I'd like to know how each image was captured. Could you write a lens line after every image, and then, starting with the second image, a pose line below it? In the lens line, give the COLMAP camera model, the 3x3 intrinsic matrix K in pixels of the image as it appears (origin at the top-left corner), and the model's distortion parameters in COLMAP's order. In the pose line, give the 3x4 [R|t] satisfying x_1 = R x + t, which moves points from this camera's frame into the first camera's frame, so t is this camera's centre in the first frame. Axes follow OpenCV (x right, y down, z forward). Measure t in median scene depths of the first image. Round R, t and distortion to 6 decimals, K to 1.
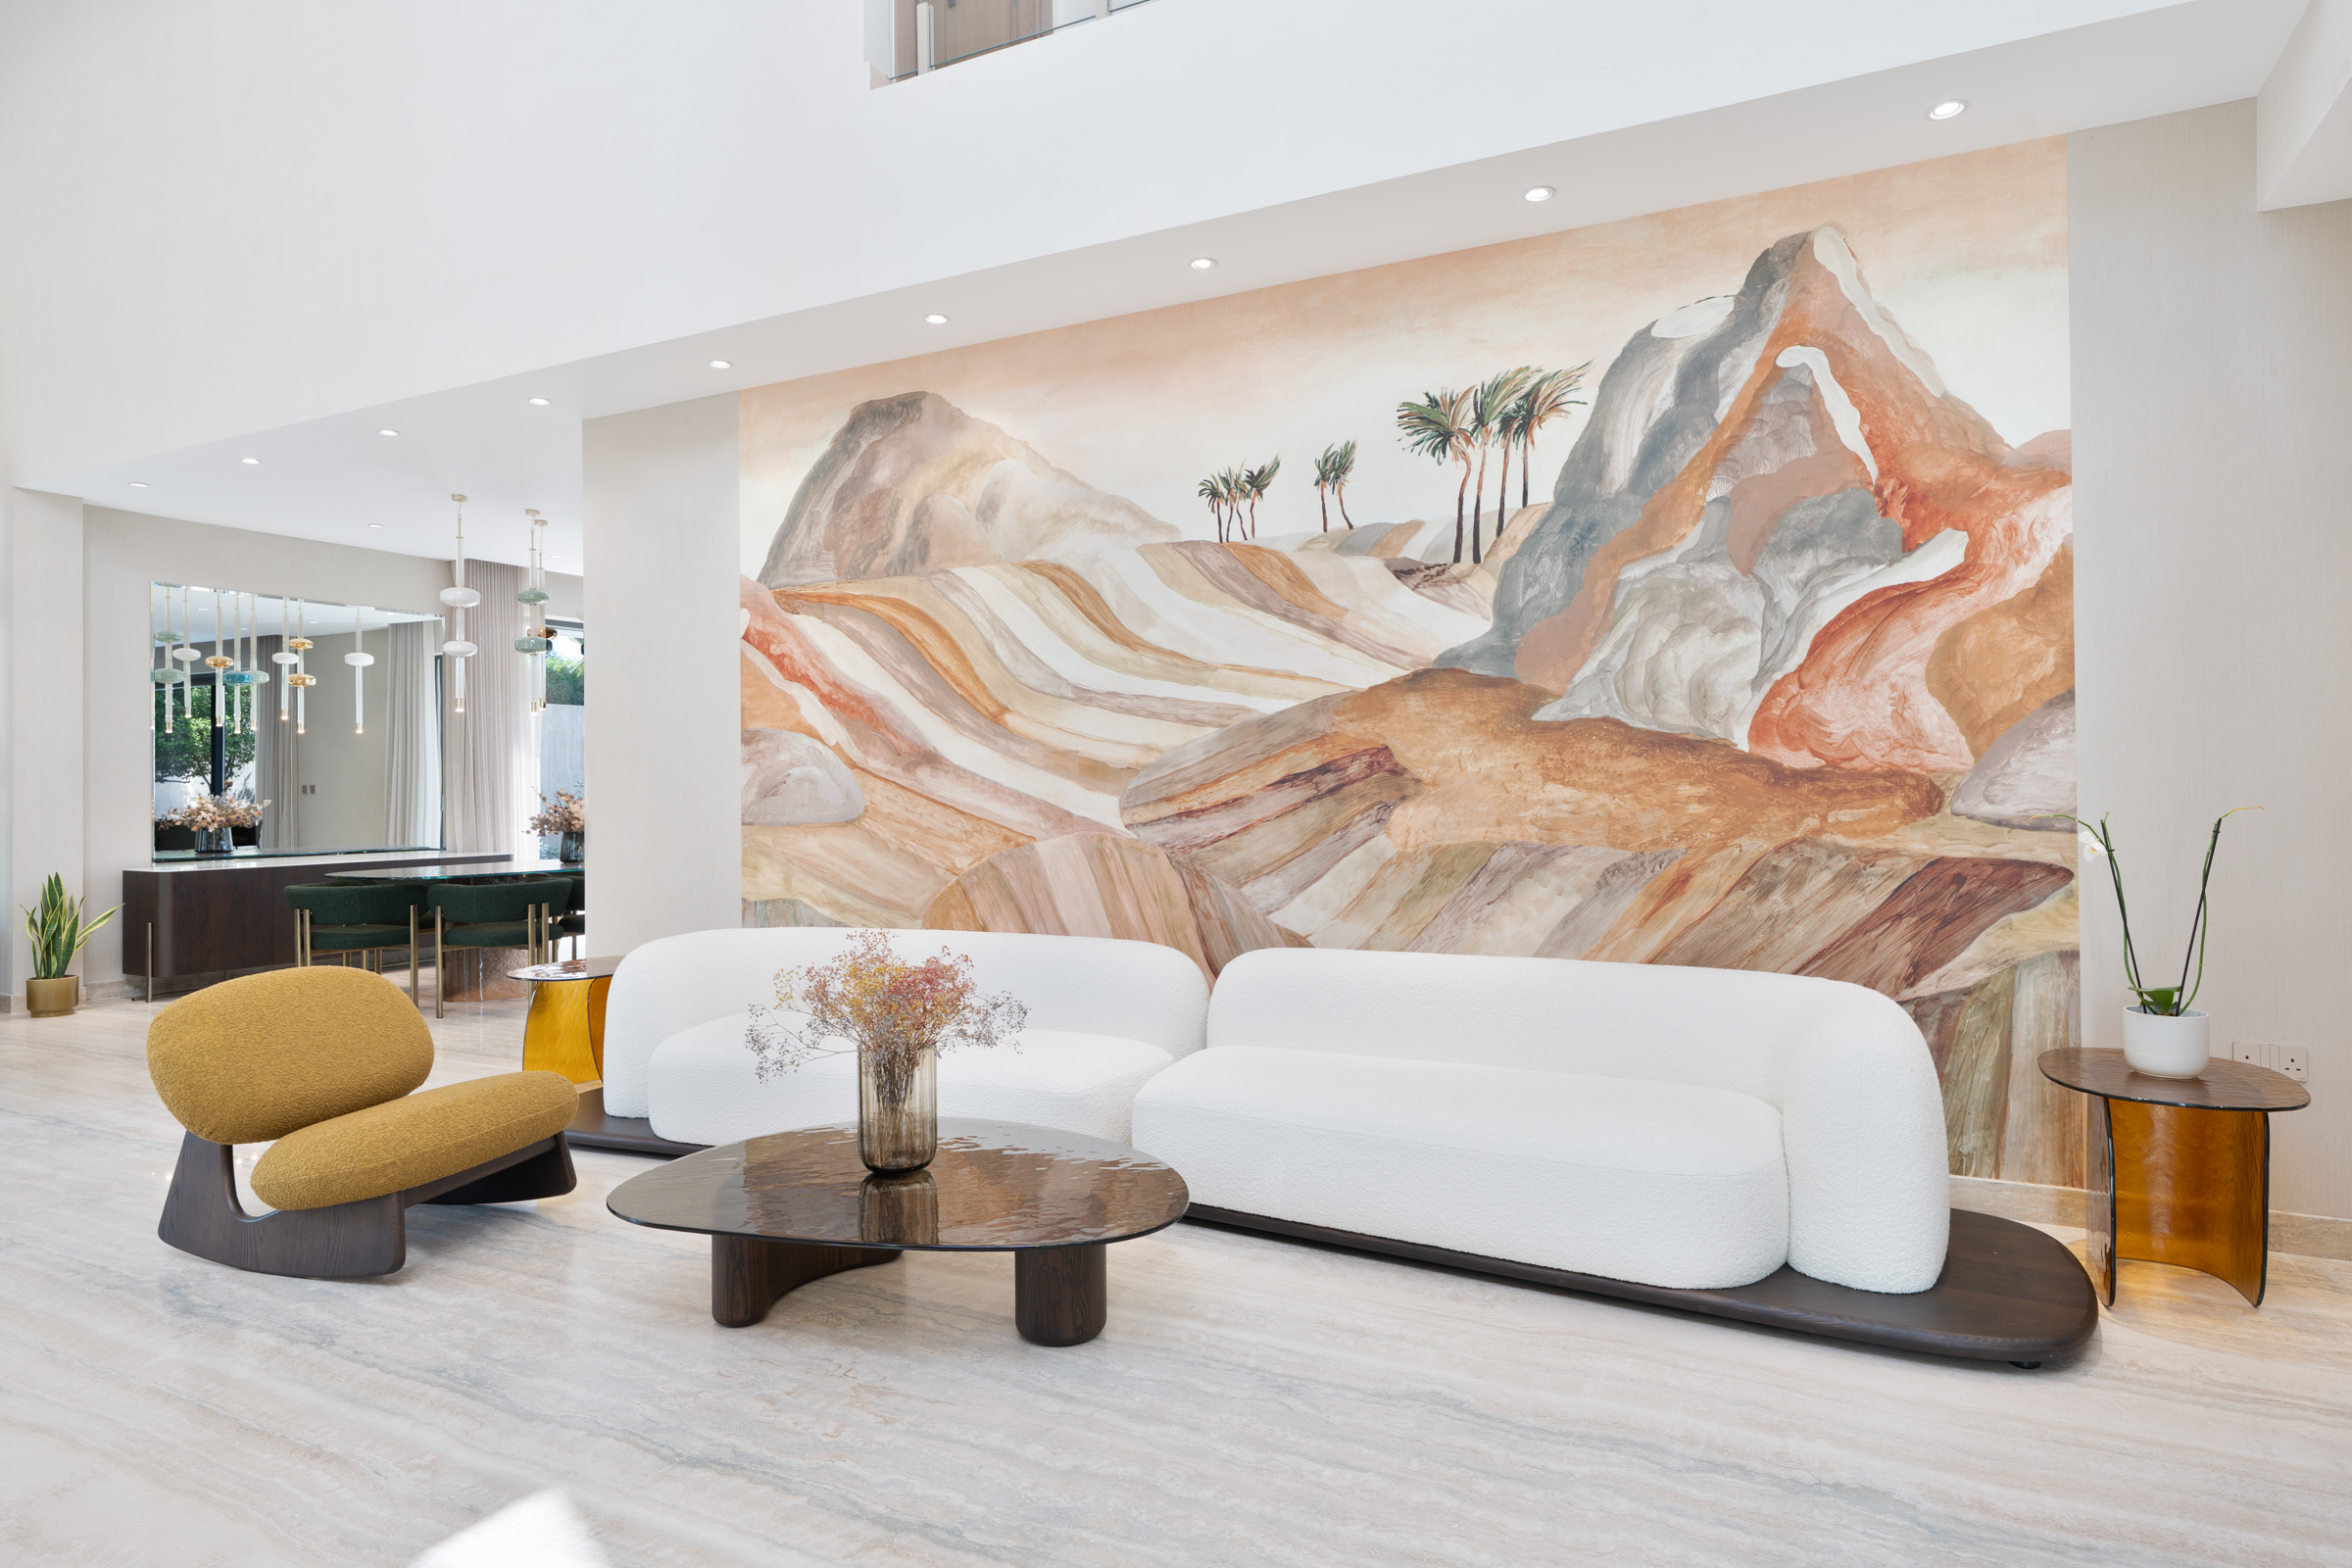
lens RADIAL K [[1308.0, 0, 1187.7], [0, 1308.0, 785.2], [0, 0, 1]] dist [0.002720, 0.002222]
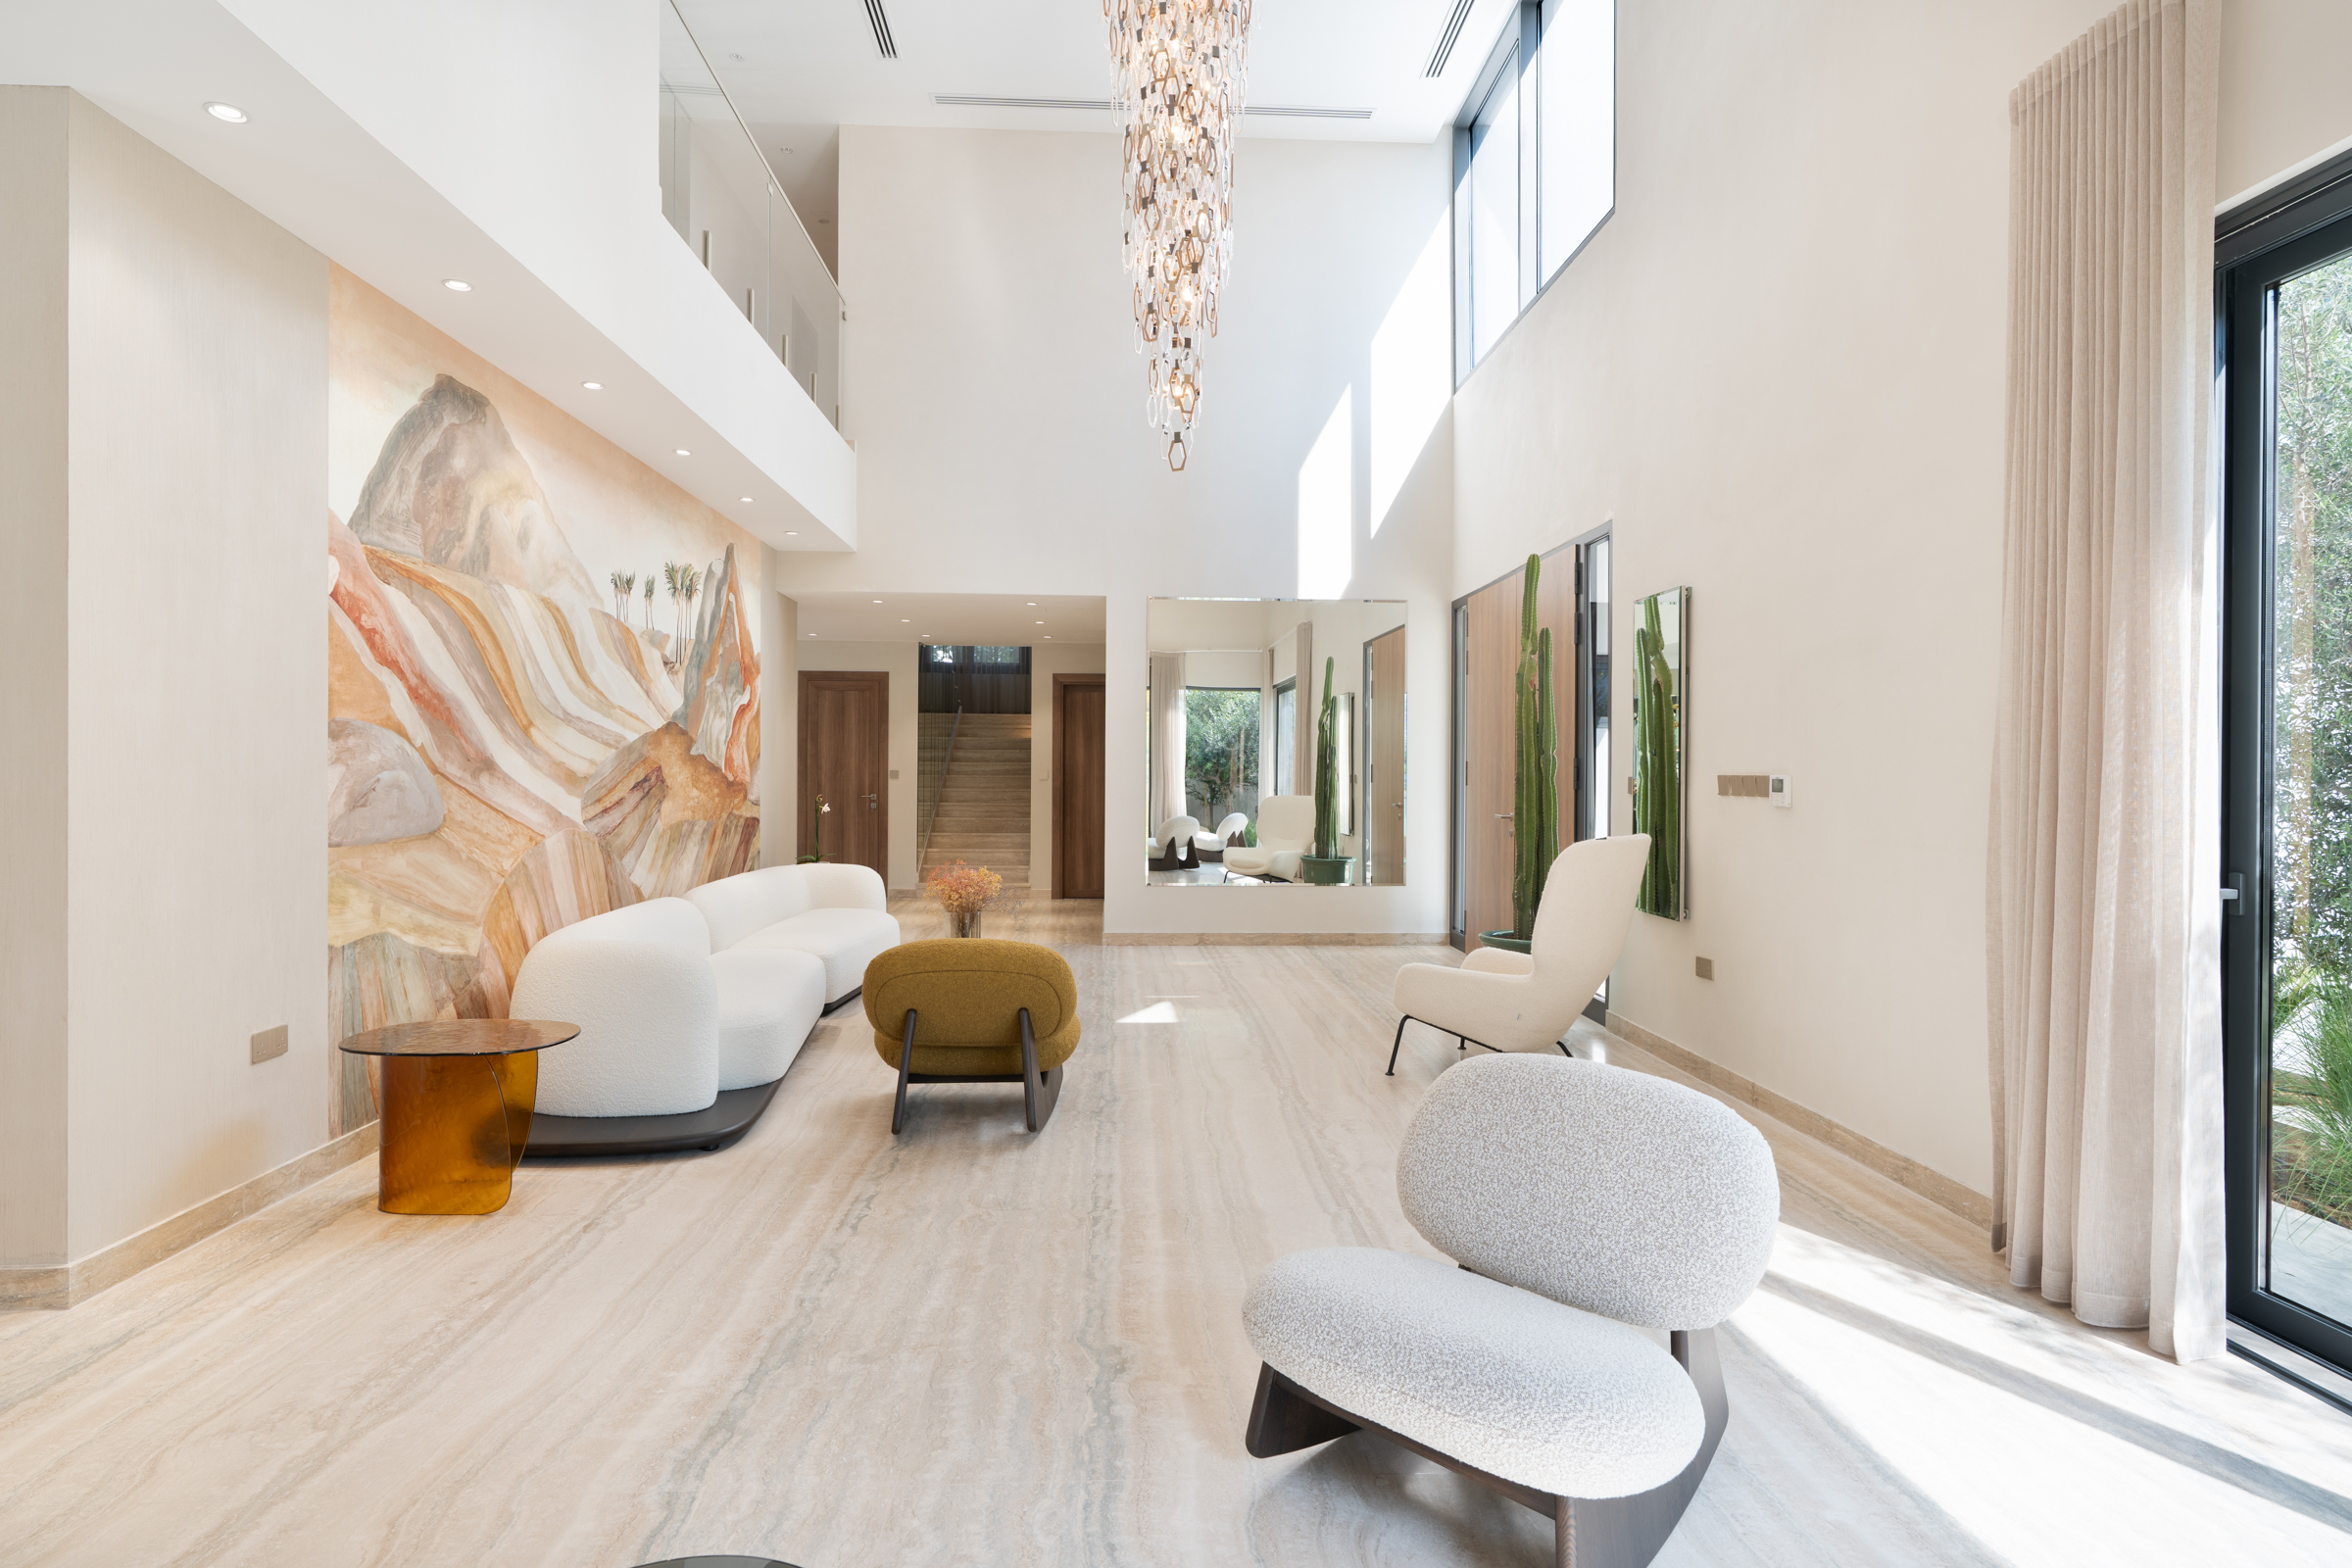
lens RADIAL K [[1252.3, 0, 1175.0], [0, 1252.3, 786.5], [0, 0, 1]] dist [0.000043, 0.000026]
pose [[-0.489714, -0.005563, 0.871865, -1.259069], [-0.007502, 0.999970, 0.002167, -0.009529], [-0.871851, -0.005480, -0.489741, 0.978721]]
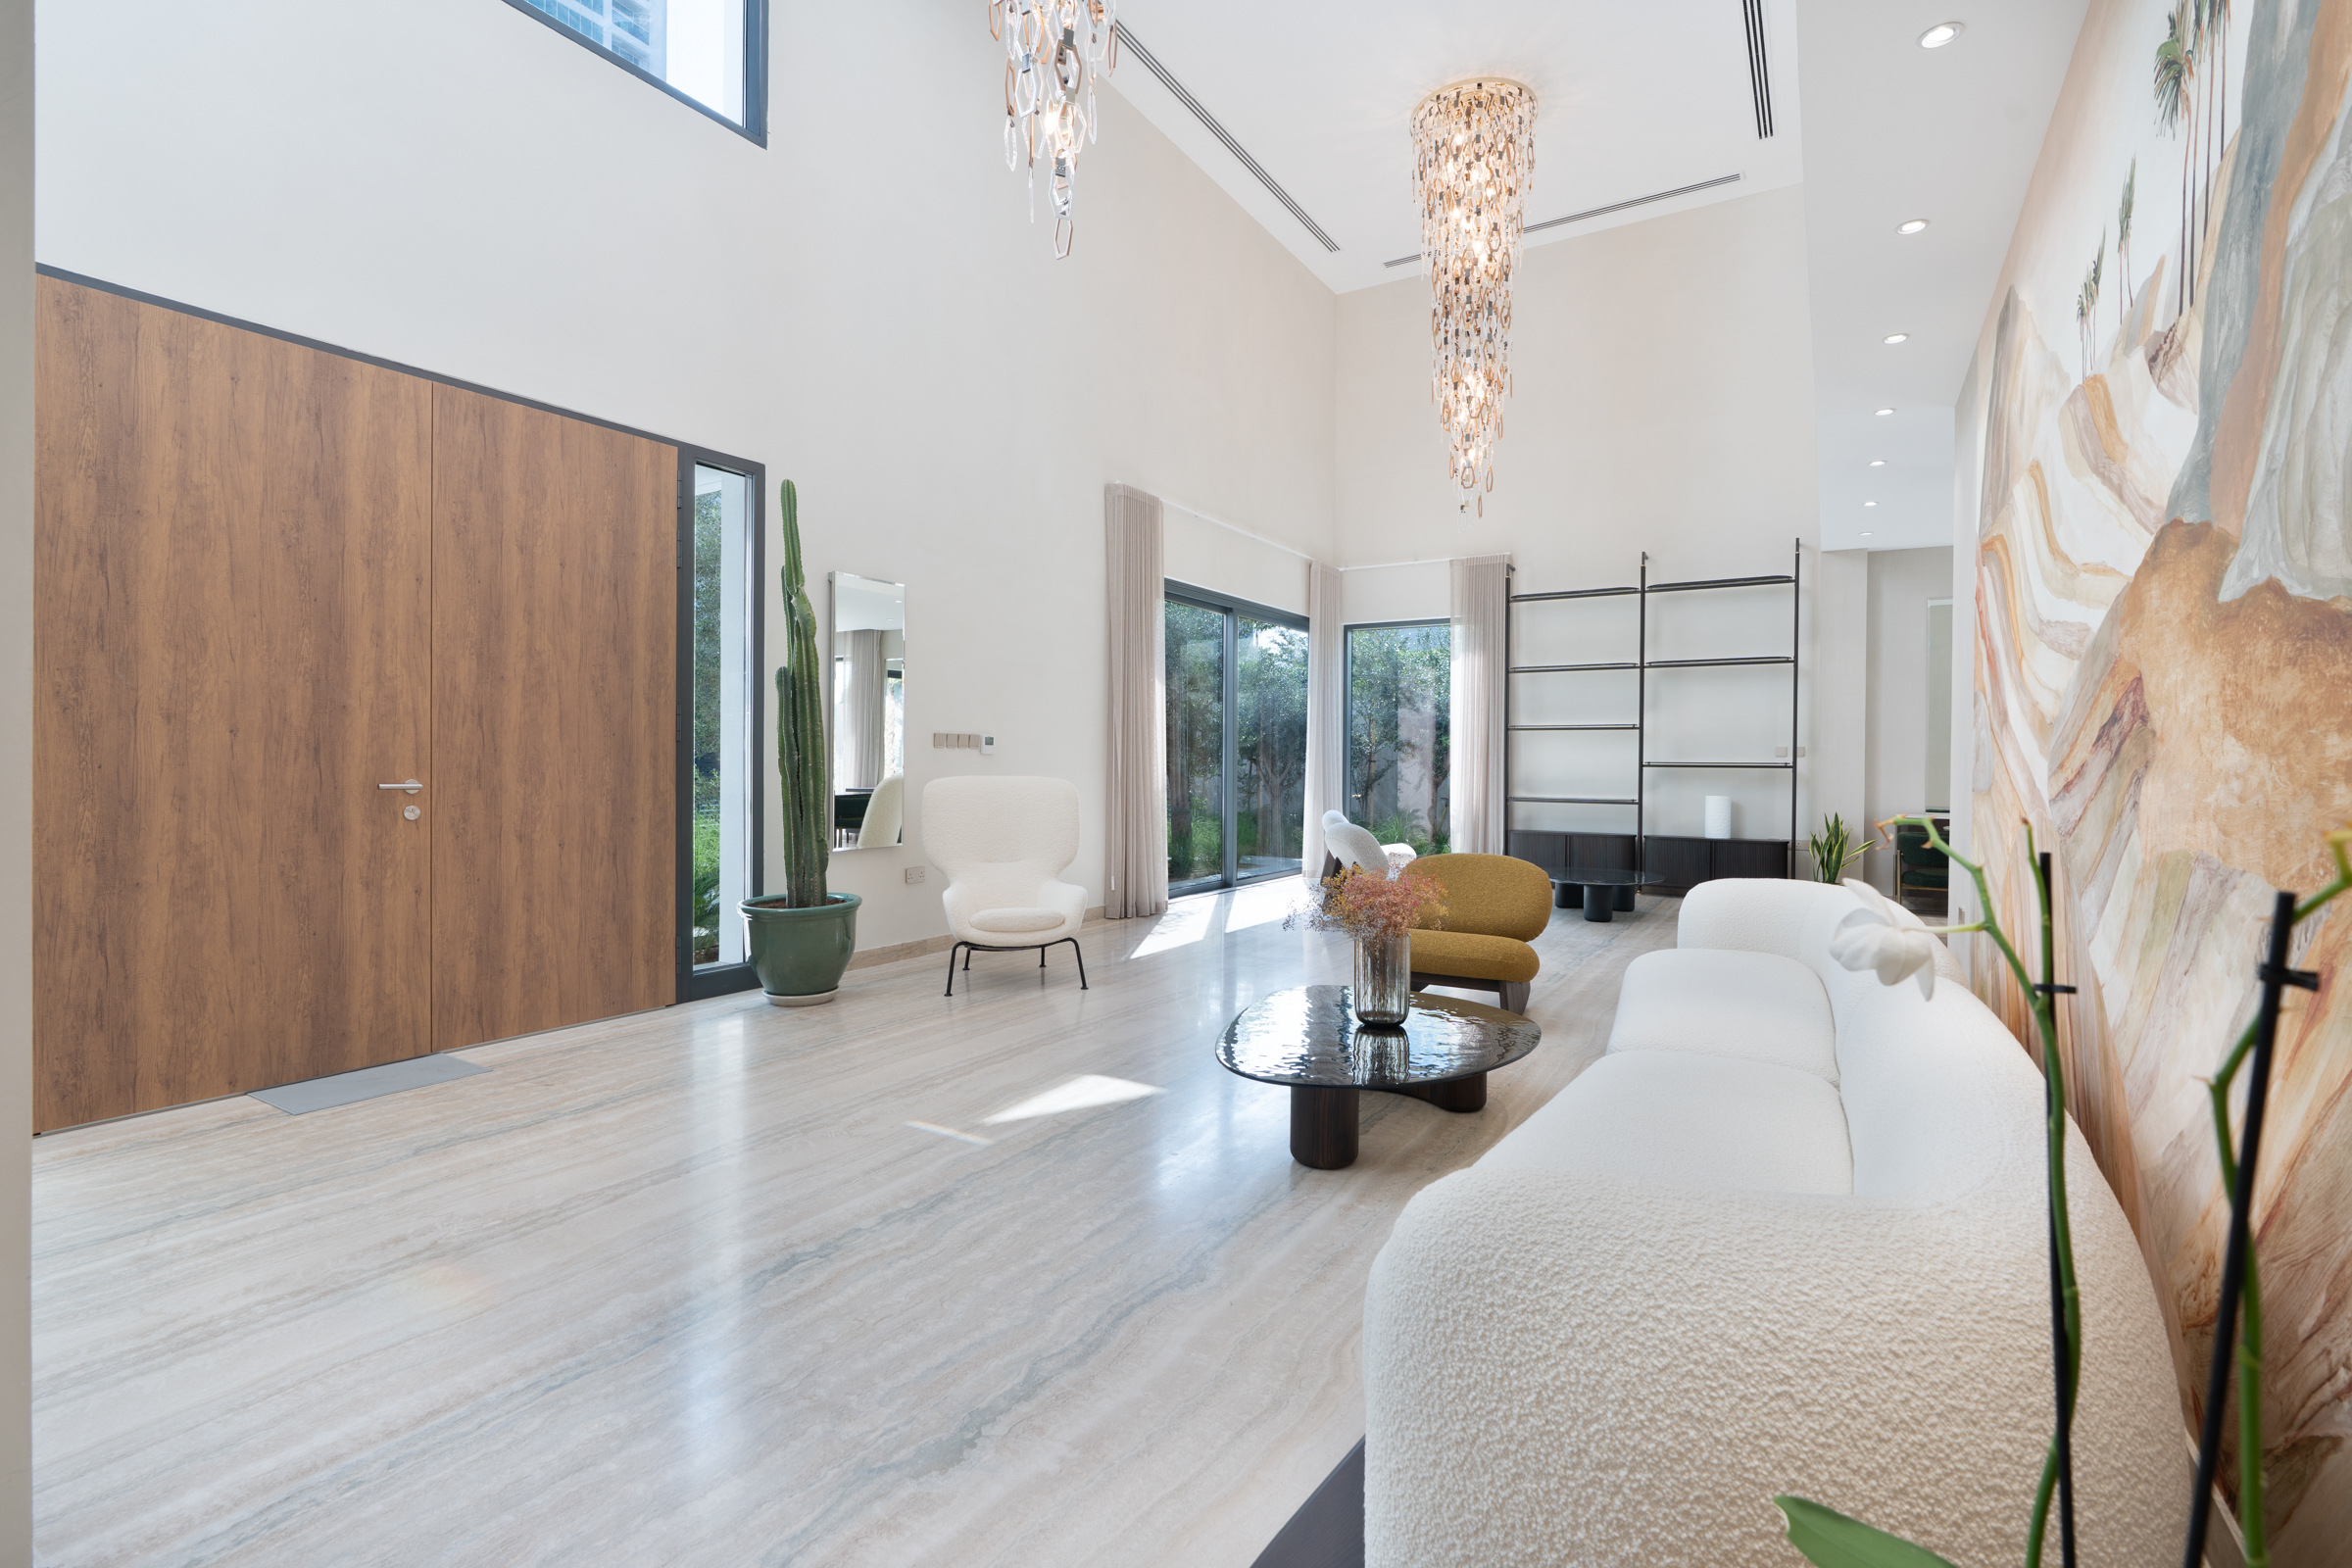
lens RADIAL K [[1063.8, 0, 1179.8], [0, 1063.8, 772.9], [0, 0, 1]] dist [-0.004271, 0.001736]
pose [[-0.080734, 0.014772, -0.996626, 0.523951], [-0.001059, 0.999888, 0.014906, 0.005670], [0.996735, 0.002259, -0.080710, 0.501198]]
